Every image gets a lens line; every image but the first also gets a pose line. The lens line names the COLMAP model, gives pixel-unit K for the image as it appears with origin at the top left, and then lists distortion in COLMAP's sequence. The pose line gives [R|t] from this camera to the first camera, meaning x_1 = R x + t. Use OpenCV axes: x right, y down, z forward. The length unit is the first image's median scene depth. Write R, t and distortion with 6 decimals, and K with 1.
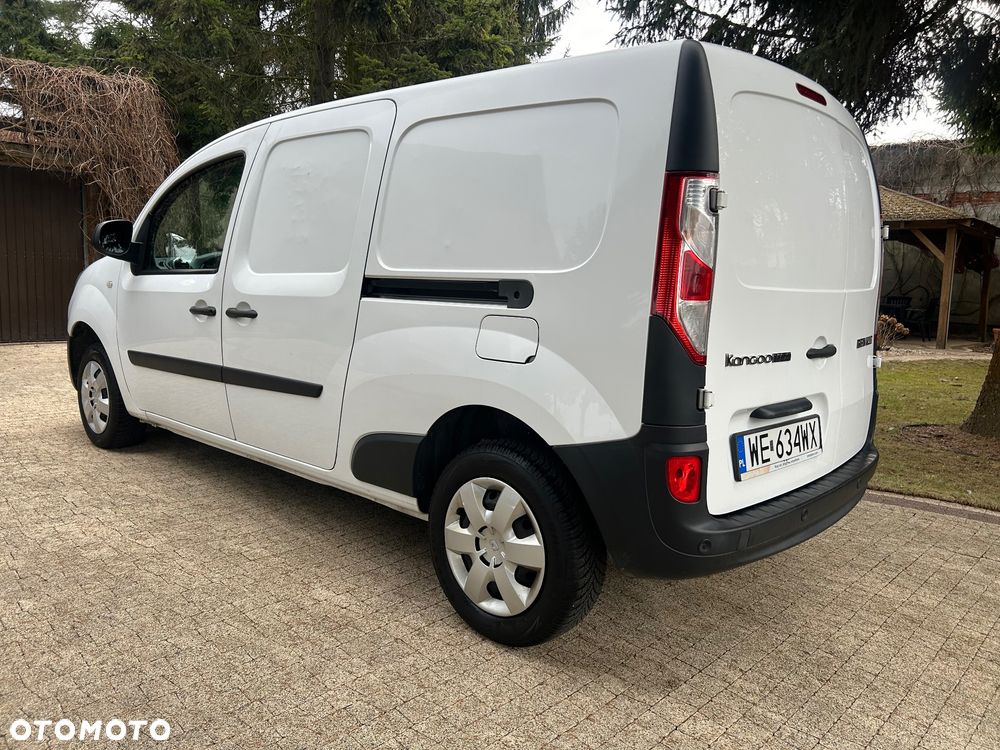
lens RADIAL K [[754.0, 0, 504.6], [0, 754.0, 367.9], [0, 0, 1]] dist [0.052722, -0.051750]
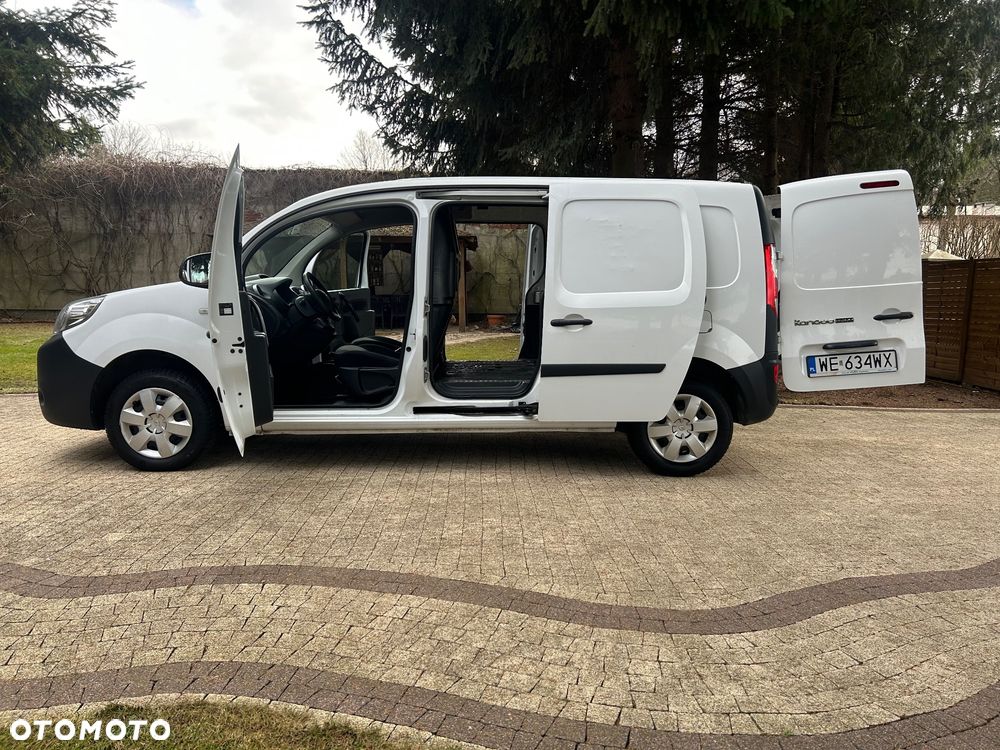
lens RADIAL K [[756.6, 0, 500.0], [0, 756.6, 375.0], [0, 0, 1]] dist [0.070941, -0.076052]
pose [[0.728683, -0.112584, 0.675534, -1.489173], [0.107990, 0.992944, 0.048997, -0.043671], [-0.676284, 0.037248, 0.735699, -0.117855]]
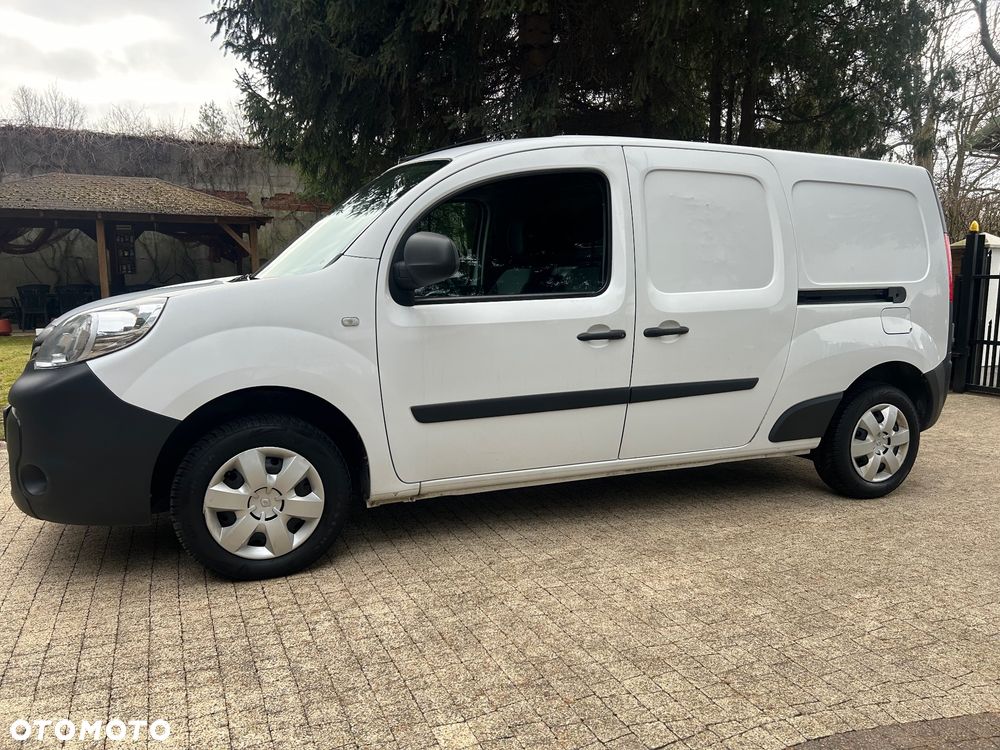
lens RADIAL K [[755.3, 0, 497.5], [0, 755.3, 377.7], [0, 0, 1]] dist [0.054072, -0.060169]
pose [[0.415536, -0.154686, 0.896327, -1.693680], [0.123073, 0.985933, 0.113093, -0.188998], [-0.901212, 0.063319, 0.428728, 0.917385]]
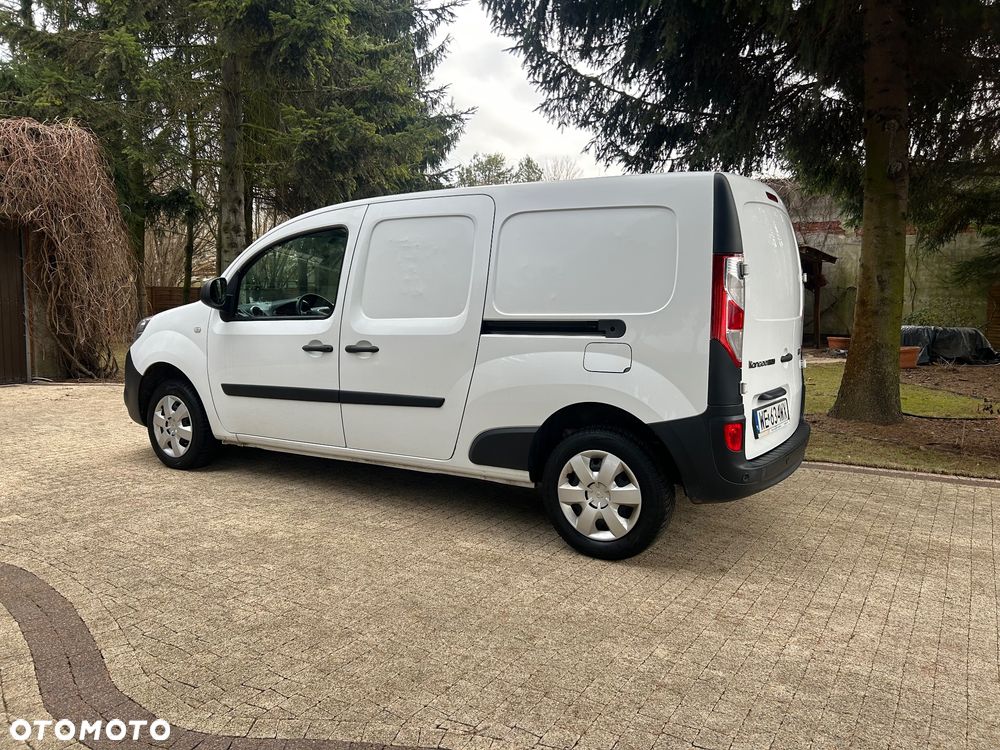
lens RADIAL K [[754.0, 0, 504.6], [0, 754.0, 367.9], [0, 0, 1]] dist [0.052722, -0.051750]
pose [[0.981861, -0.045995, 0.183941, -0.415357], [0.051667, 0.998322, -0.026159, 0.009898], [-0.182429, 0.035188, 0.982589, -0.407301]]
